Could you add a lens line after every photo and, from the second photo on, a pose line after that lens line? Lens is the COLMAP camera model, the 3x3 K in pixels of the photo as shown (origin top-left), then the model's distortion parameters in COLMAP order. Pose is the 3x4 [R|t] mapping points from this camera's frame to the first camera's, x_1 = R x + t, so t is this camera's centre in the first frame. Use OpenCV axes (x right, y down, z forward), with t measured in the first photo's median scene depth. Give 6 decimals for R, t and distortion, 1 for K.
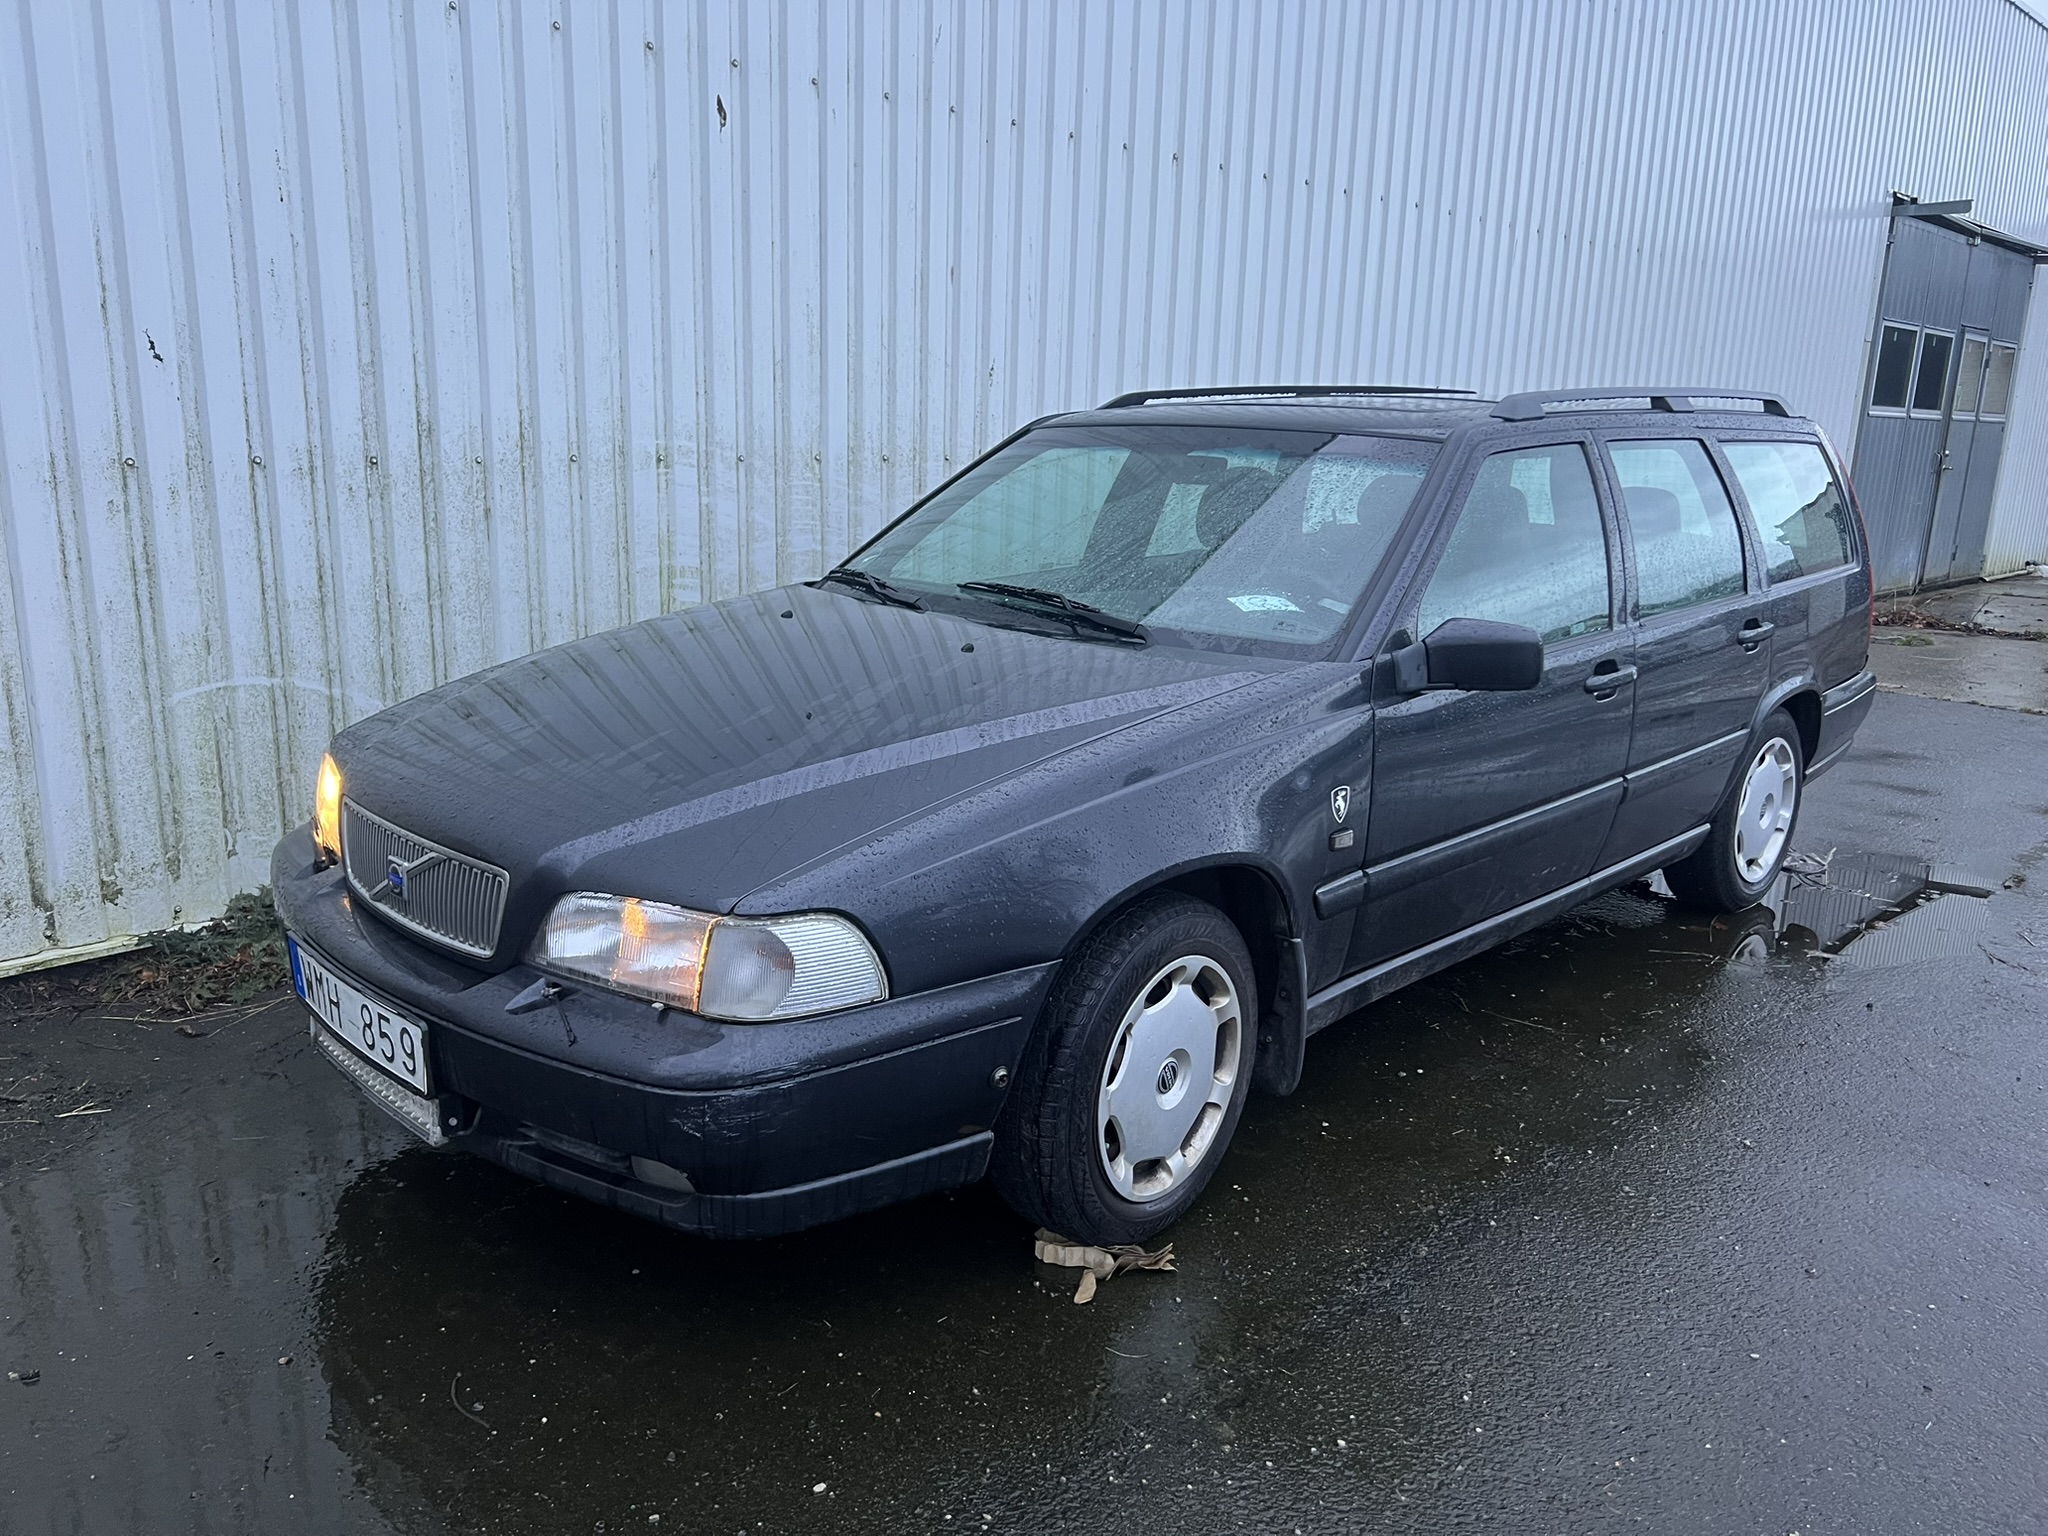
lens RADIAL K [[1525.0, 0, 1005.2], [0, 1525.0, 764.9], [0, 0, 1]] dist [0.045094, -0.051275]
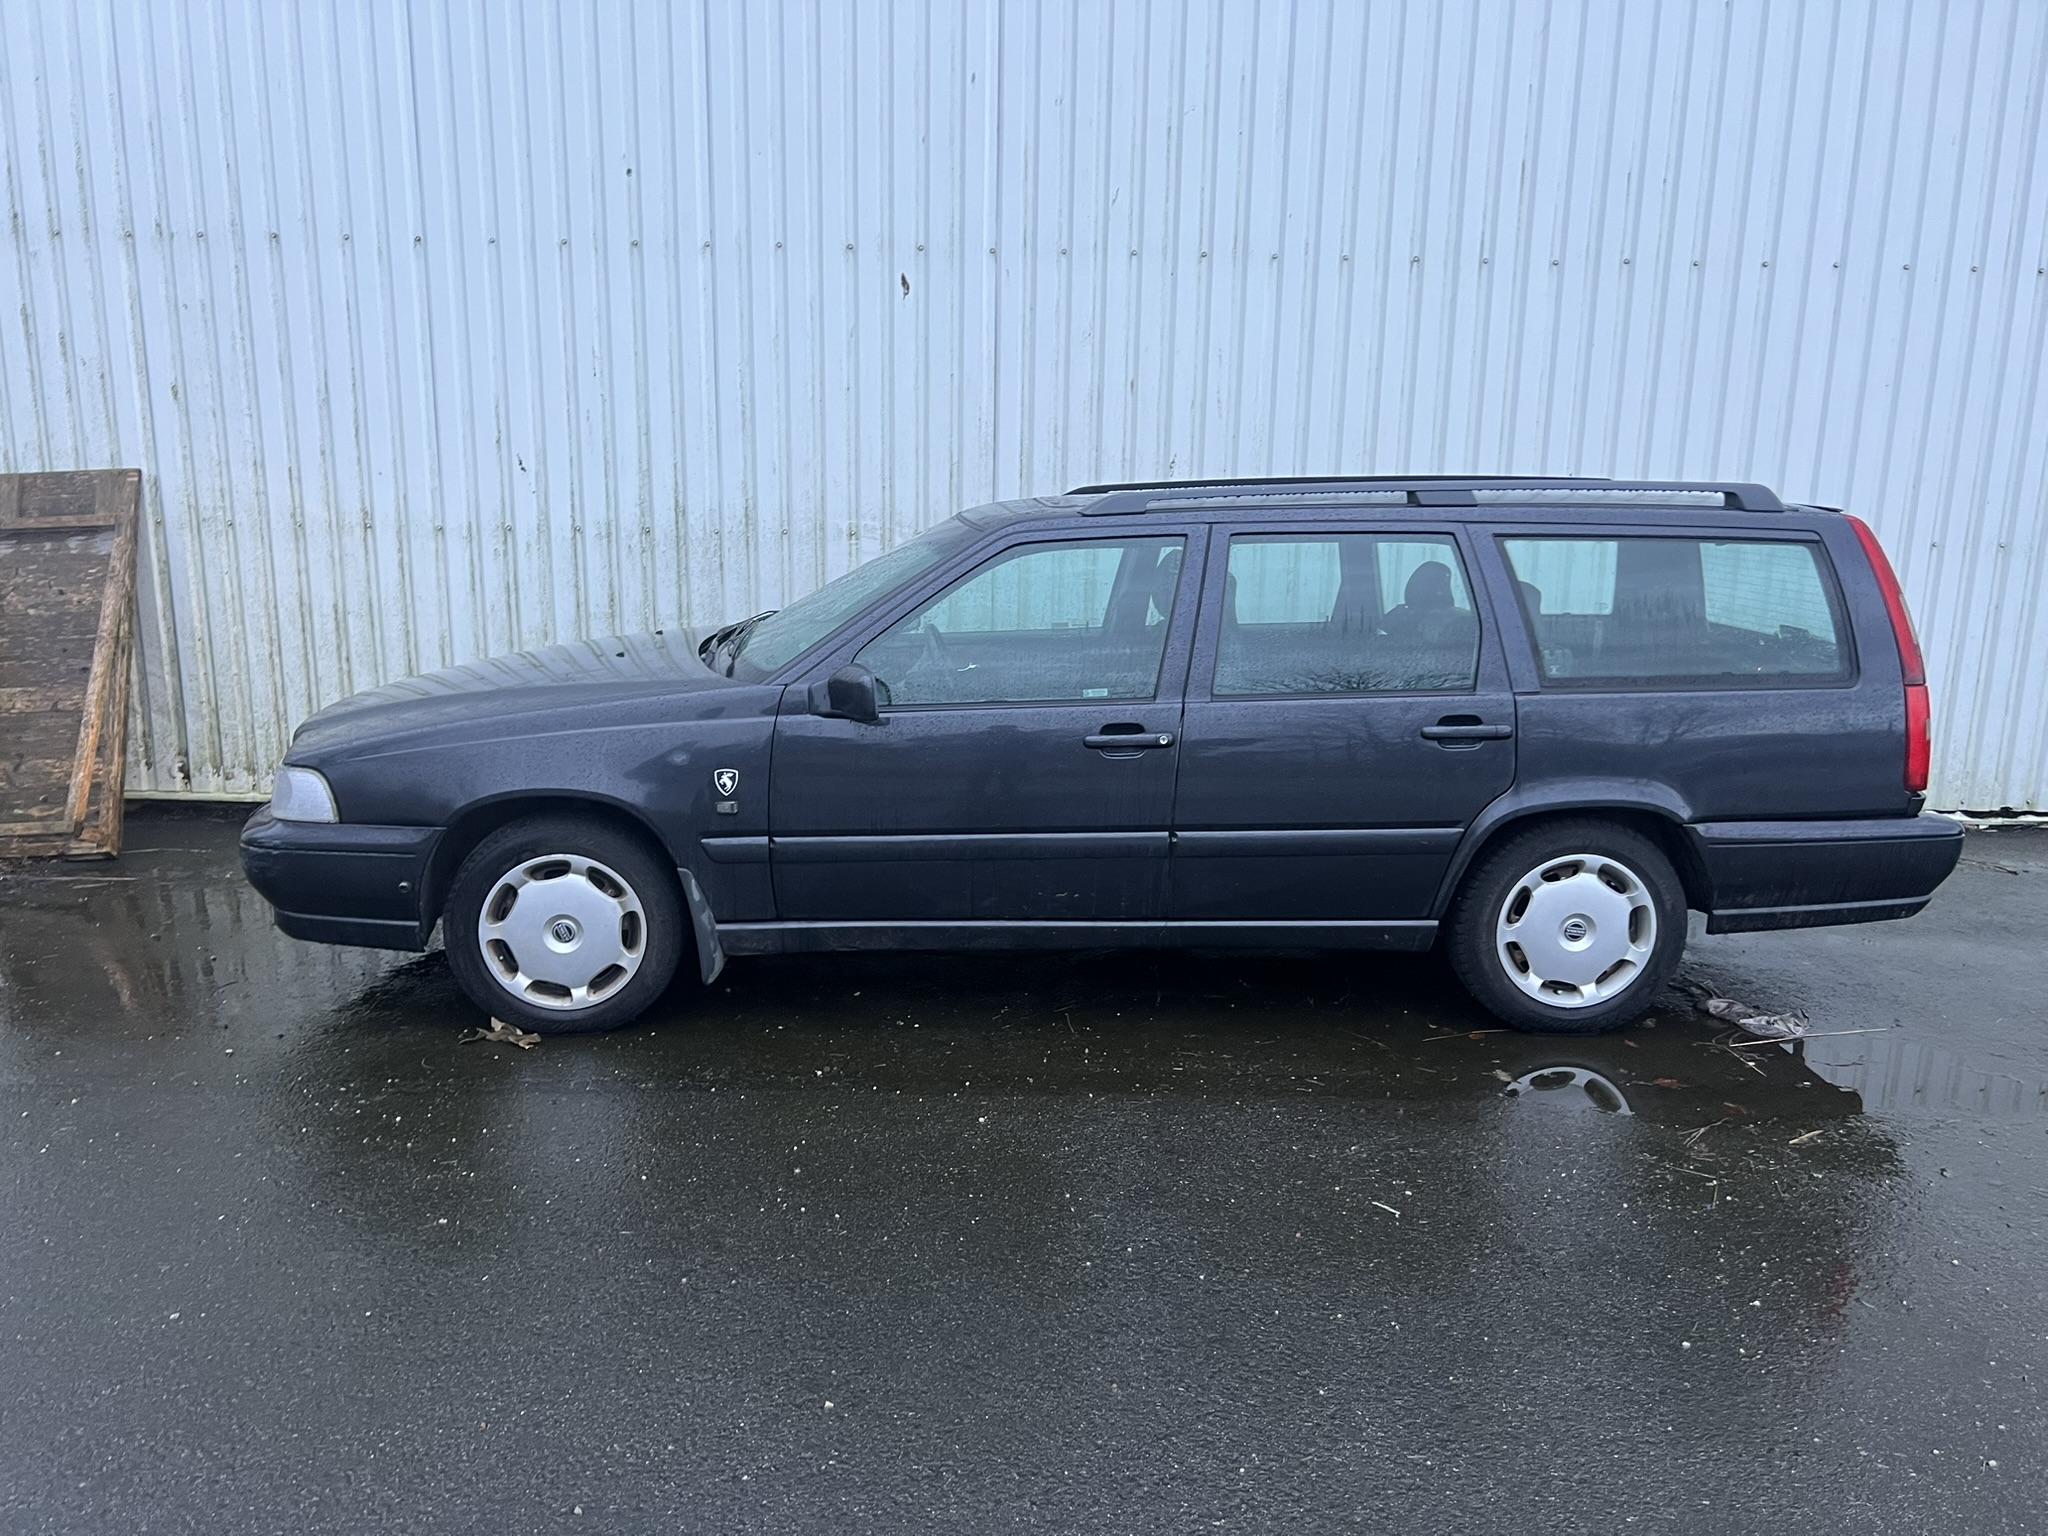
lens RADIAL K [[1499.0, 0, 1003.0], [0, 1499.0, 771.7], [0, 0, 1]] dist [0.089465, -0.143971]
pose [[0.734204, 0.125339, -0.667259, 0.960184], [-0.151825, 0.988233, 0.018574, -0.034800], [0.661736, 0.087669, 0.744594, 0.095658]]
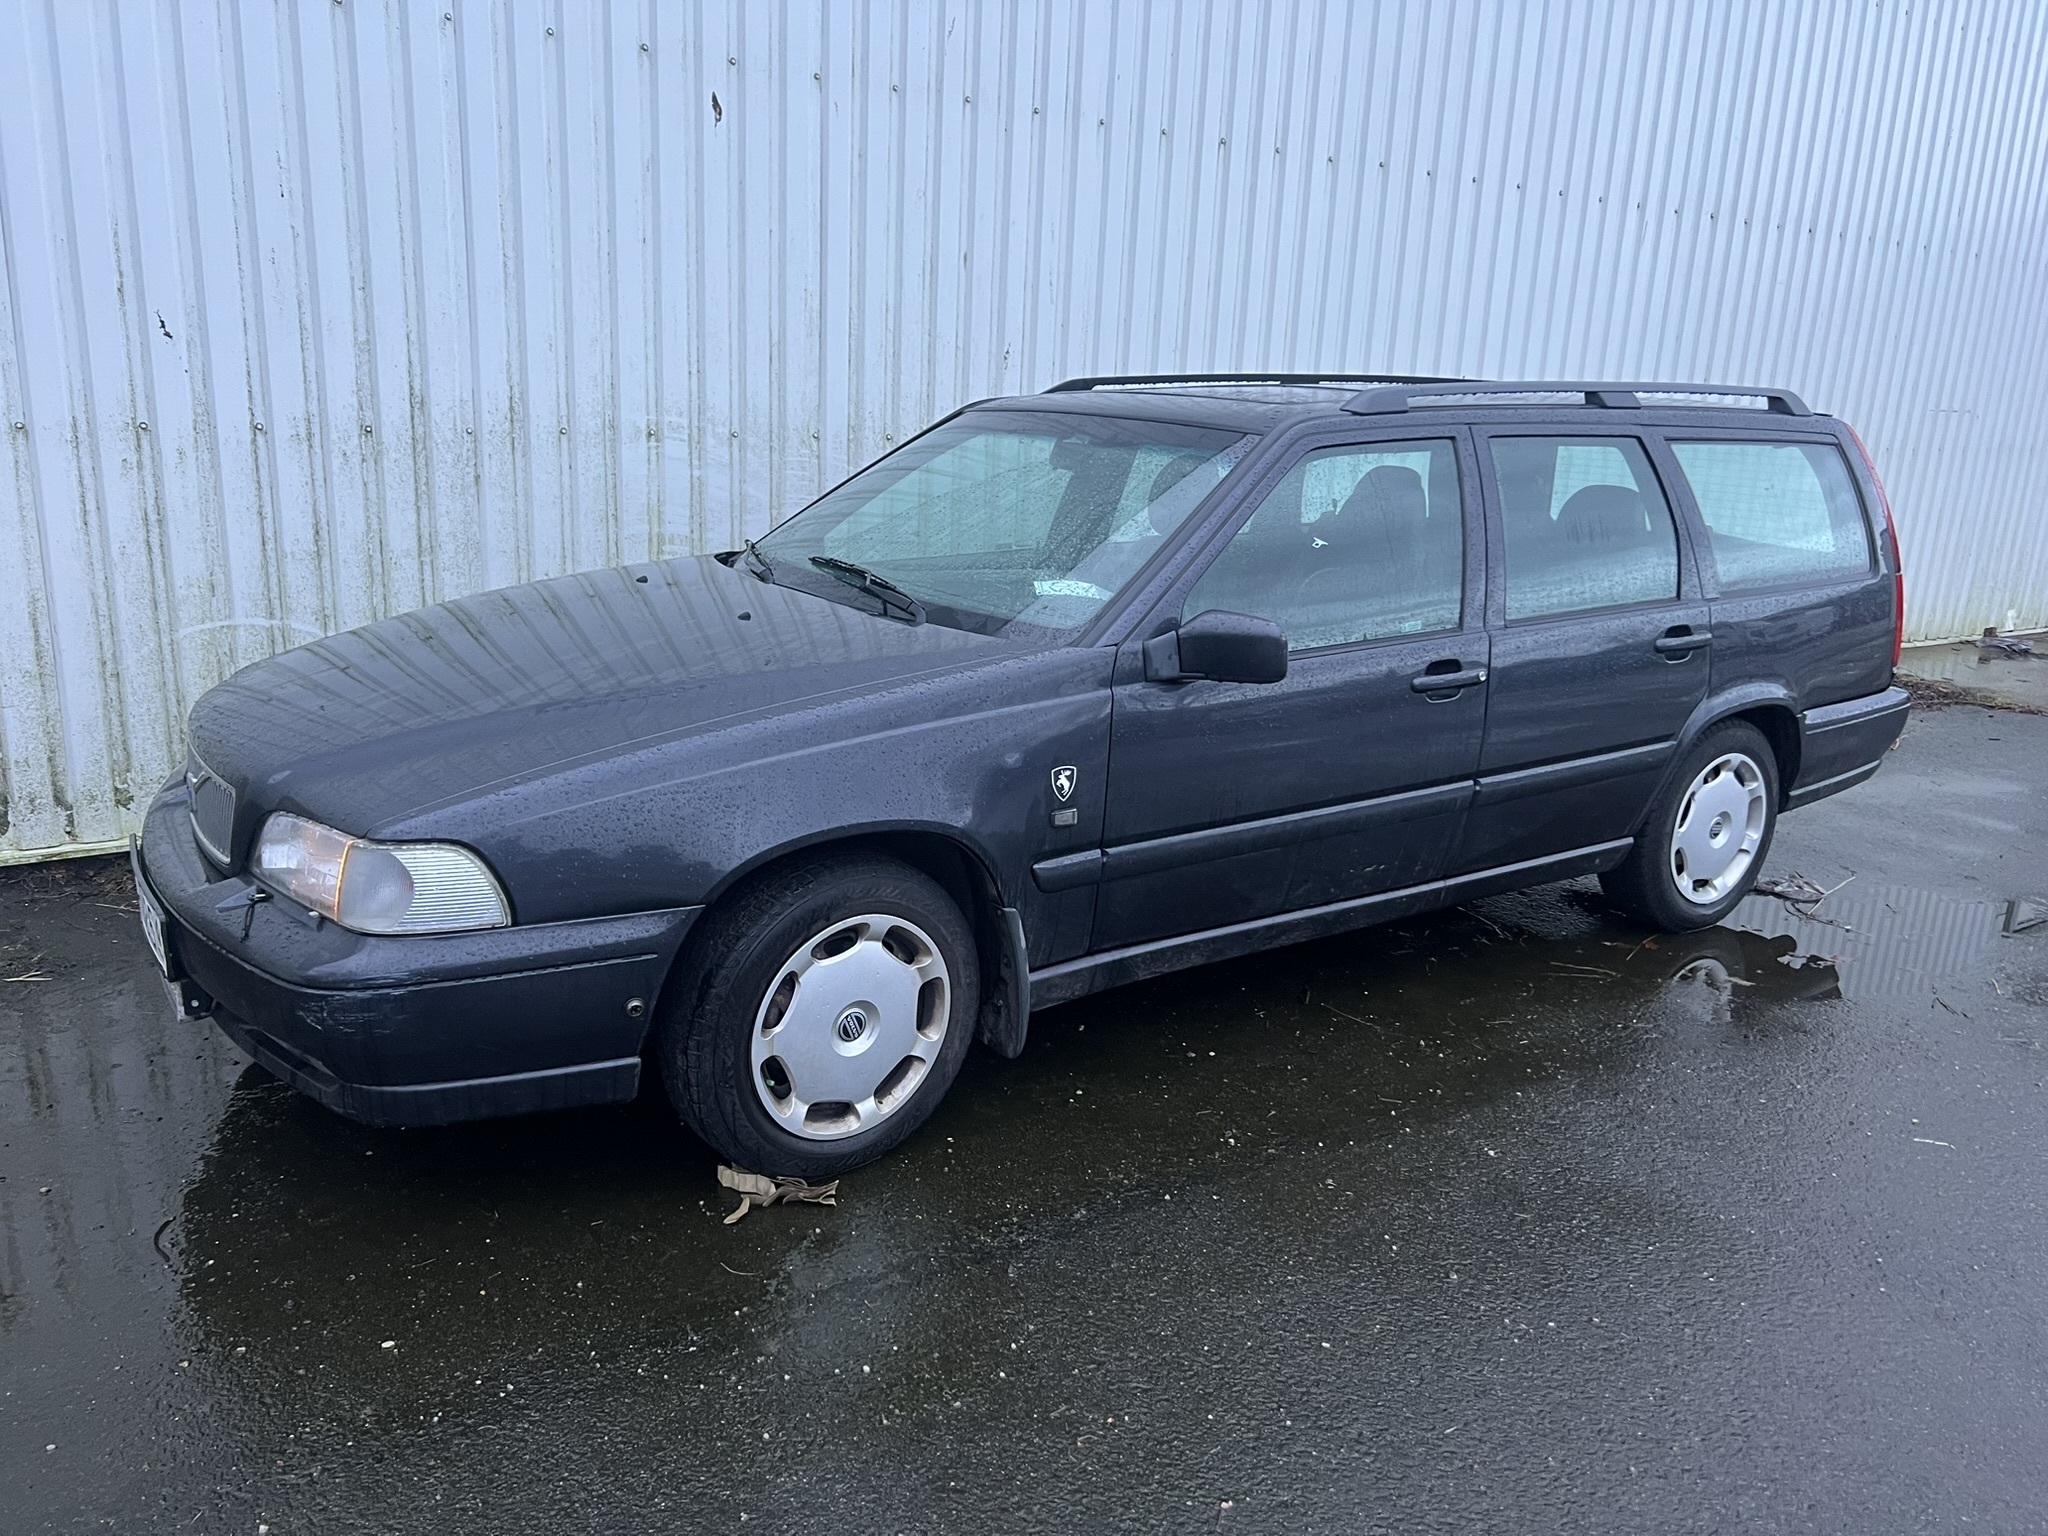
lens RADIAL K [[1525.0, 0, 1005.2], [0, 1525.0, 764.9], [0, 0, 1]] dist [0.045094, -0.051275]
pose [[0.981810, 0.060811, -0.179865, 0.263011], [-0.058328, 0.998115, 0.019066, -0.002893], [0.180685, -0.008228, 0.983507, -0.016682]]
